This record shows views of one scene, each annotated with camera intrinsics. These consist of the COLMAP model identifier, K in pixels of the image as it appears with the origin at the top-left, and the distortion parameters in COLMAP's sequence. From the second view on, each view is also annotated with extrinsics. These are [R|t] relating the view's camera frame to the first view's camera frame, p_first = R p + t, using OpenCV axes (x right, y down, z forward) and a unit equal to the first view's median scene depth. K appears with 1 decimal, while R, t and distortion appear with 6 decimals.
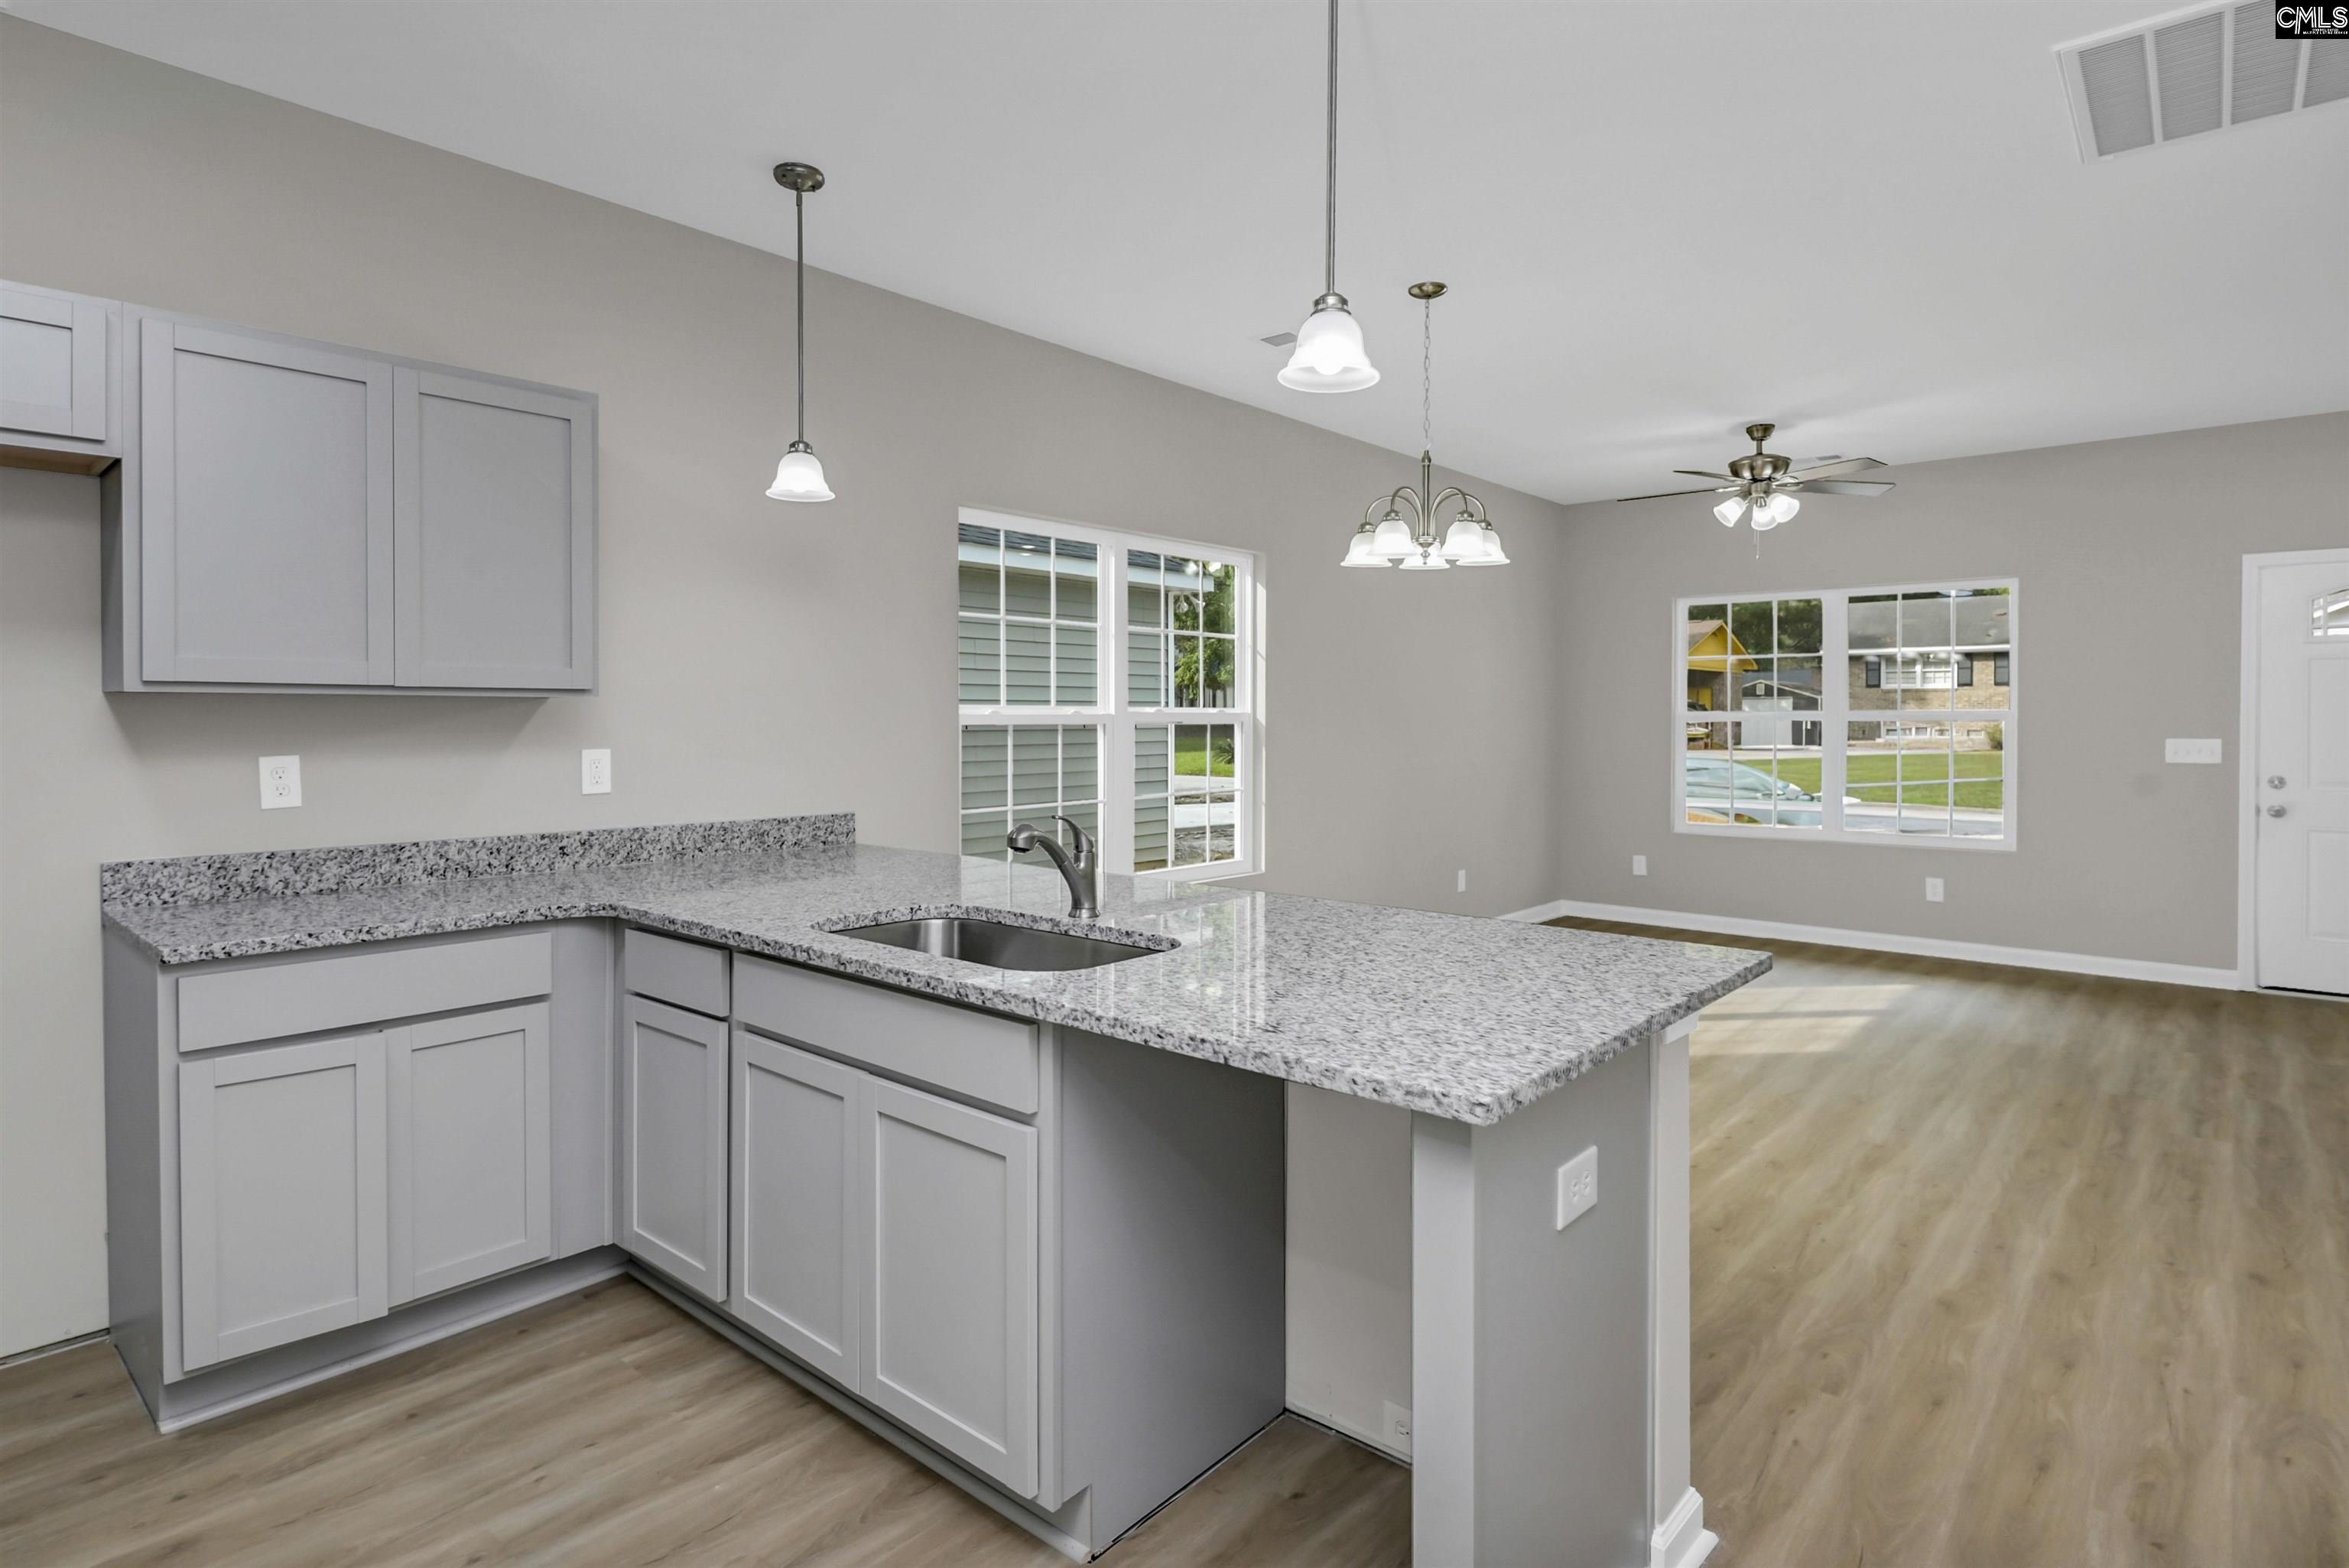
lens RADIAL K [[1218.4, 0, 1191.7], [0, 1218.4, 752.1], [0, 0, 1]] dist [-0.008726, -0.000575]
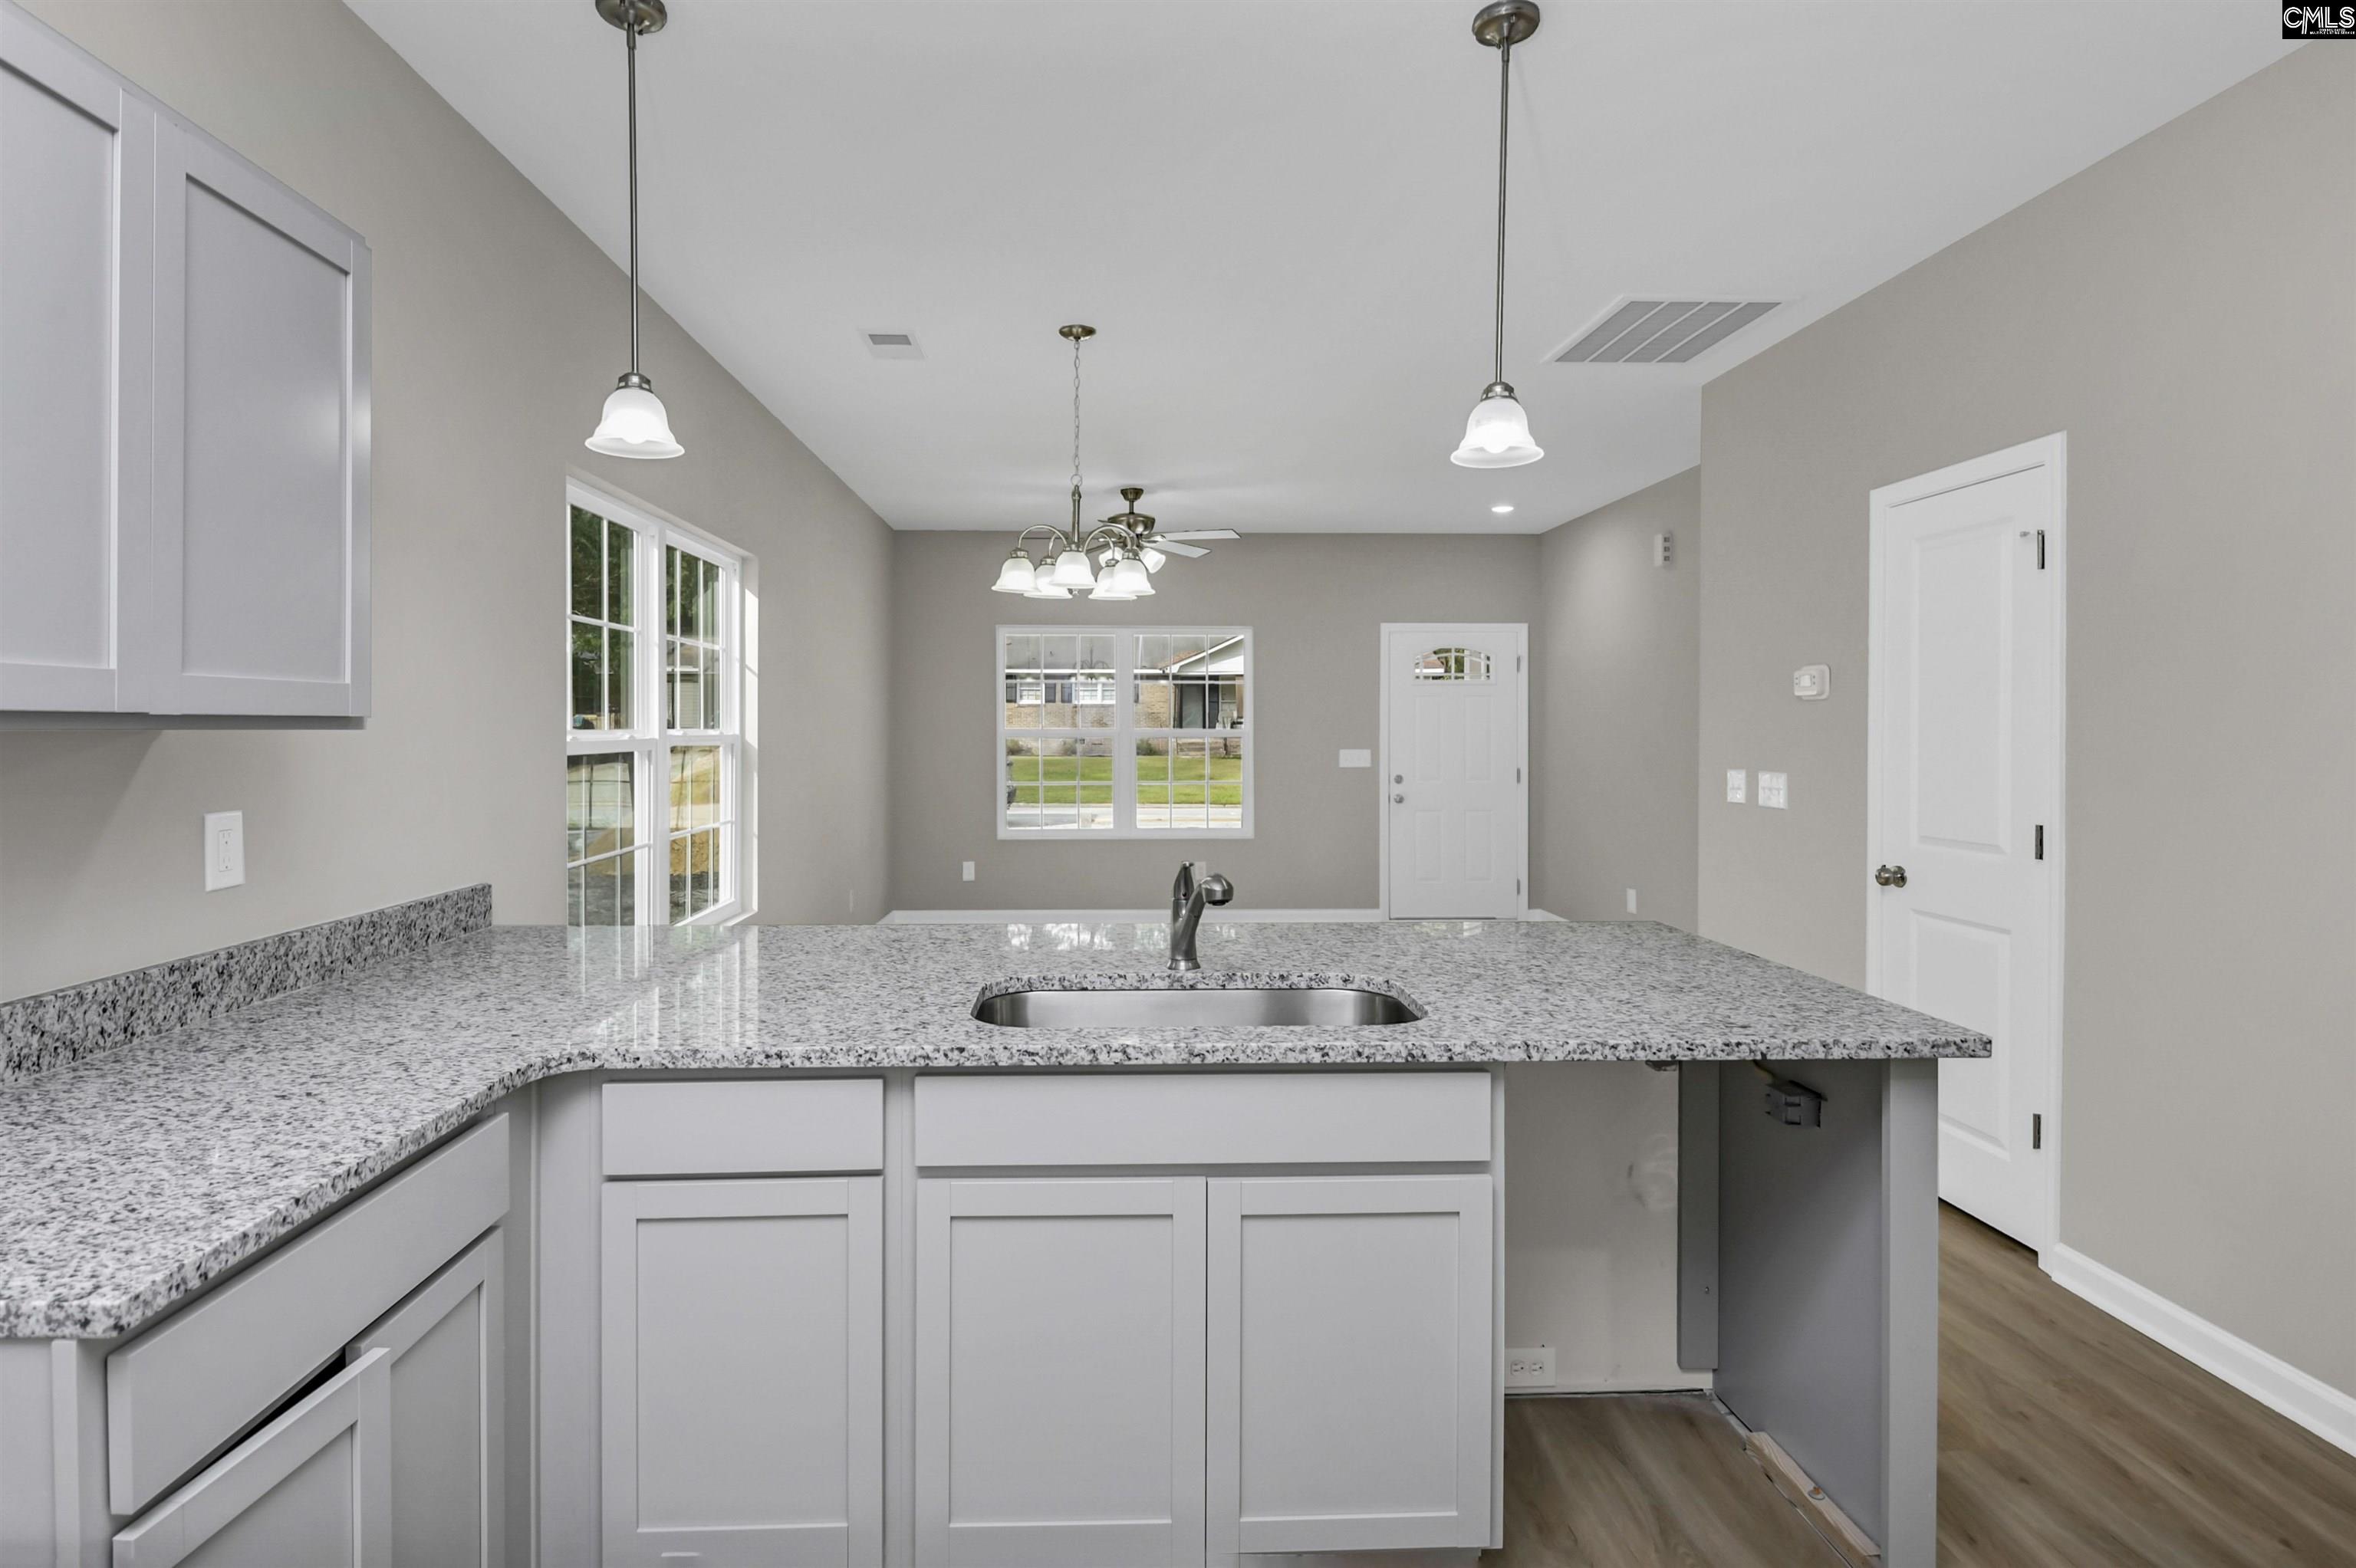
lens RADIAL K [[1190.8, 0, 1165.5], [0, 1190.8, 752.5], [0, 0, 1]] dist [0.000610, -0.009137]
pose [[0.730296, -0.013183, 0.683003, -0.550813], [0.017535, 0.999846, 0.000550, -0.024548], [-0.682906, 0.011574, 0.730415, 0.255550]]
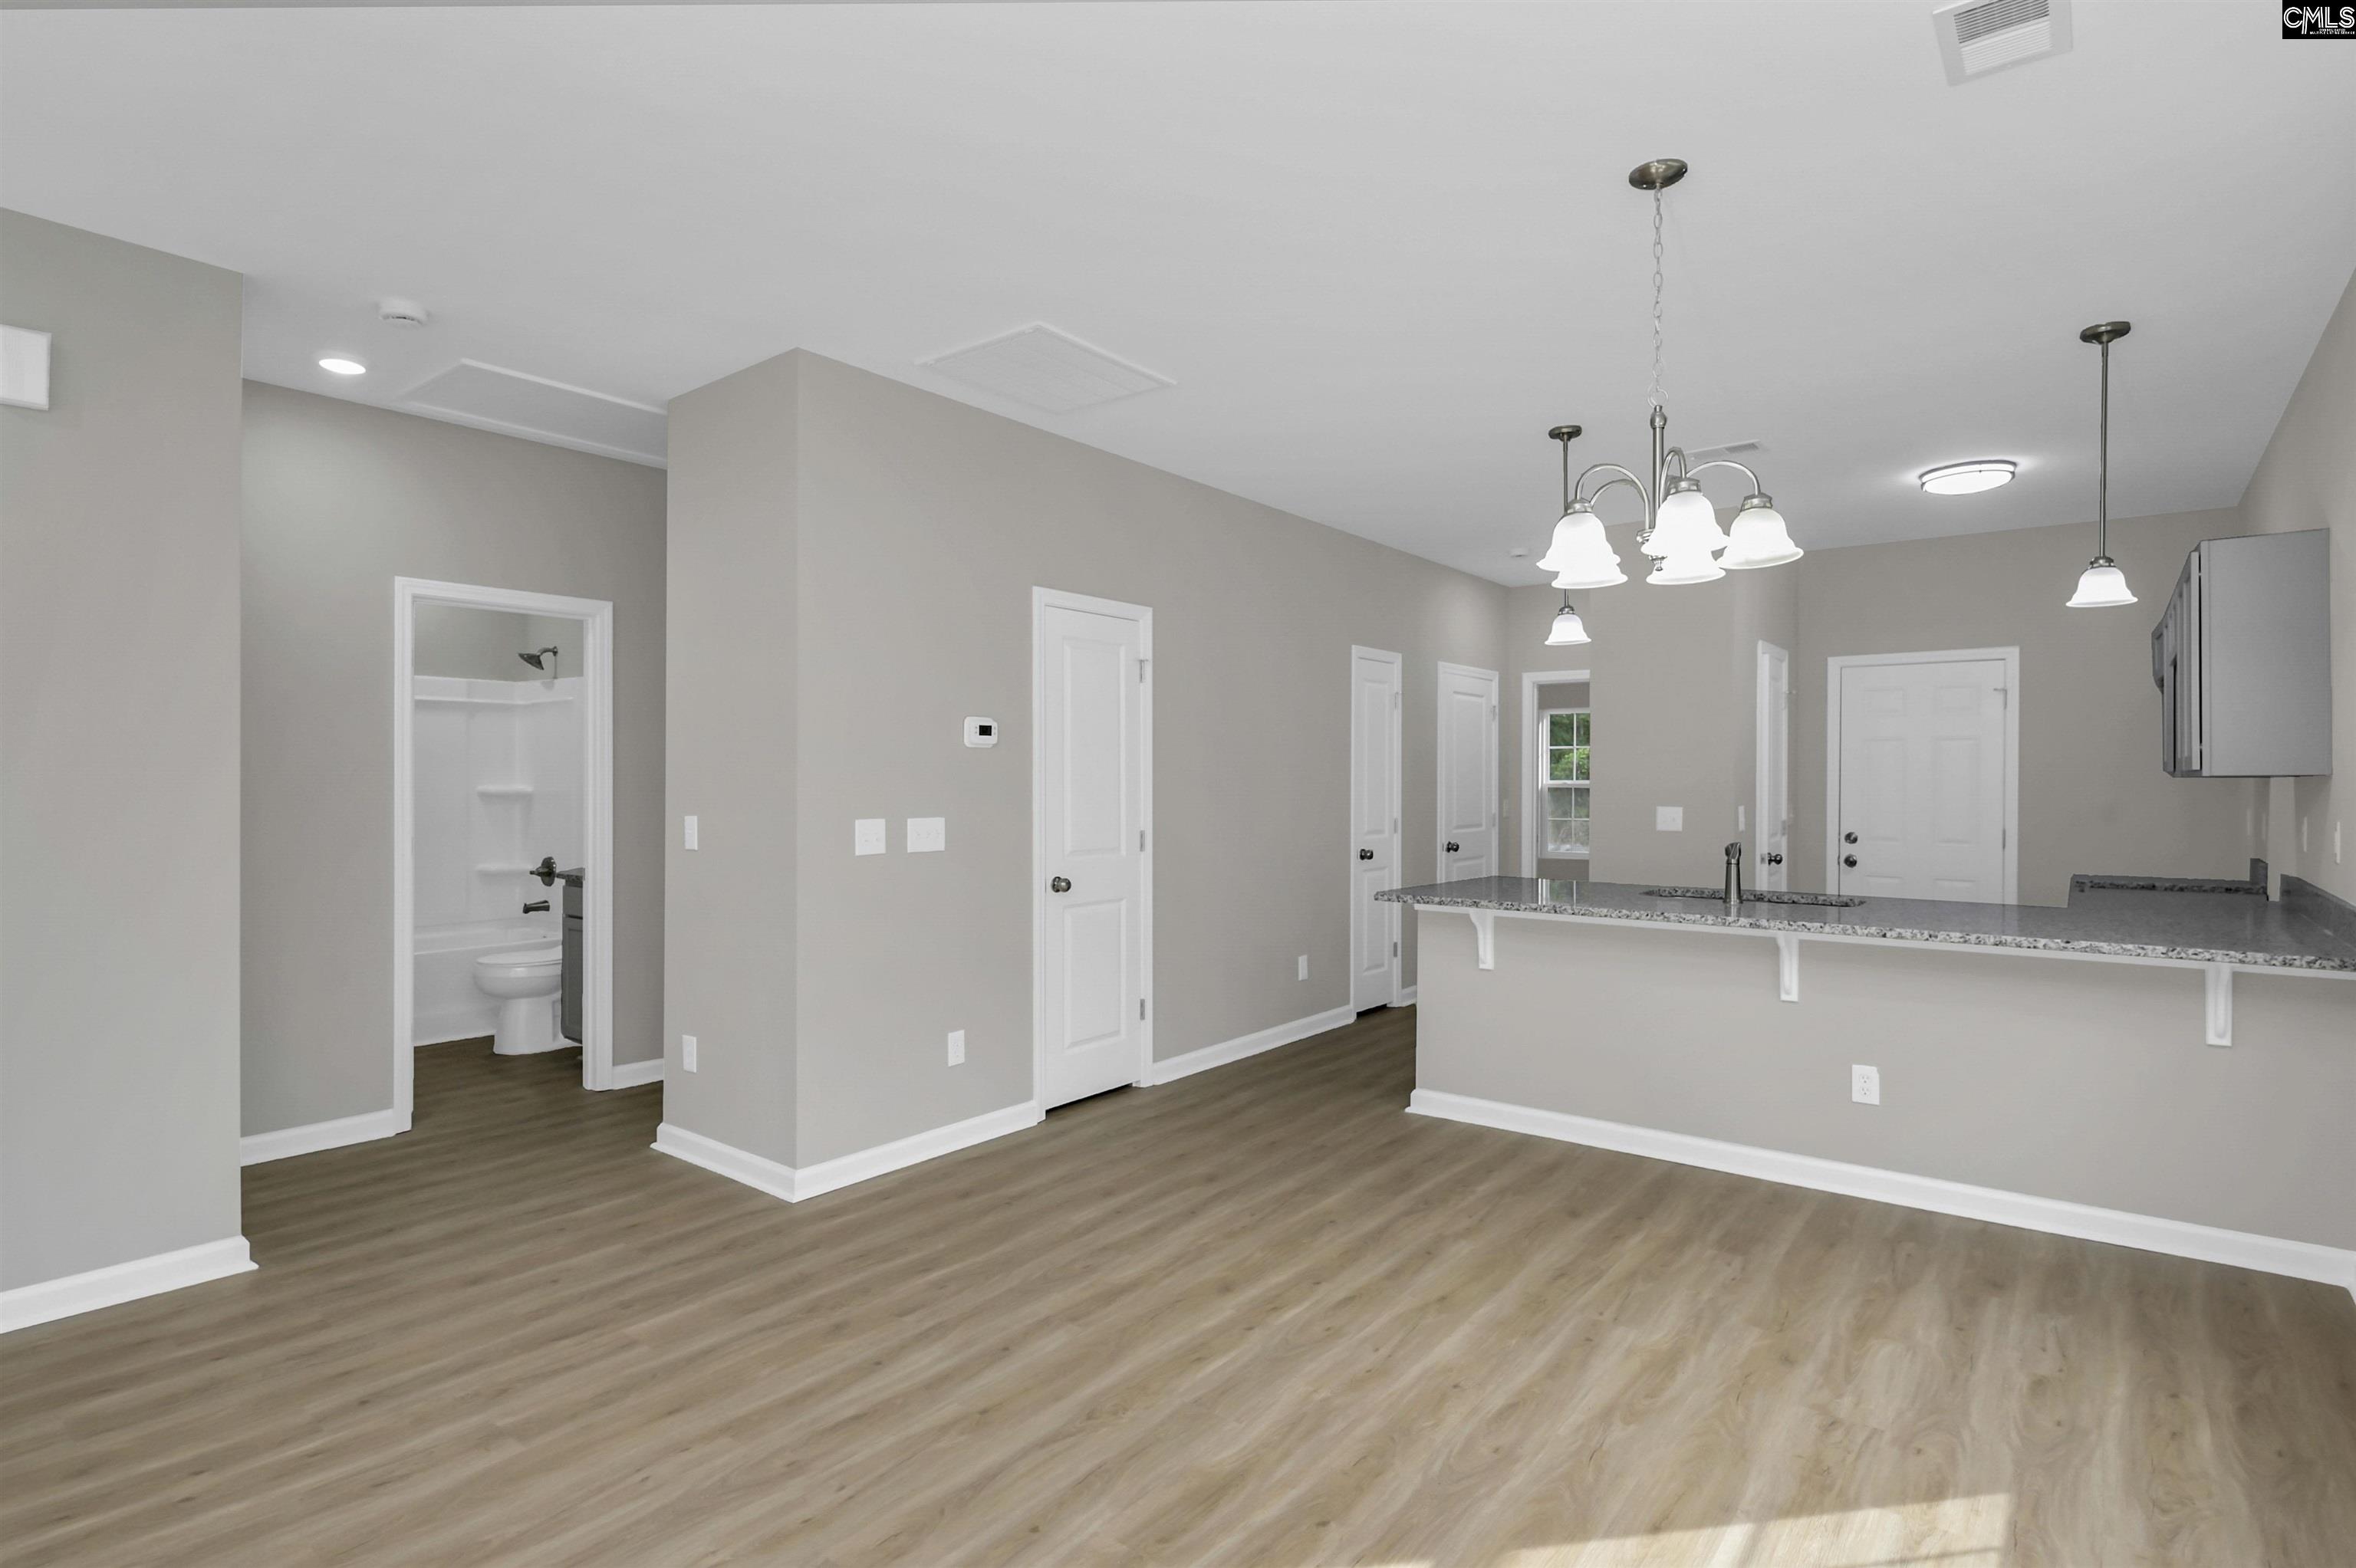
lens RADIAL K [[1190.8, 0, 1165.5], [0, 1190.8, 752.5], [0, 0, 1]] dist [0.000610, -0.009137]
pose [[-0.999246, -0.009239, -0.037698, 0.626299], [-0.009613, 0.999906, 0.009757, -0.076962], [0.037604, 0.010112, -0.999242, 2.091959]]
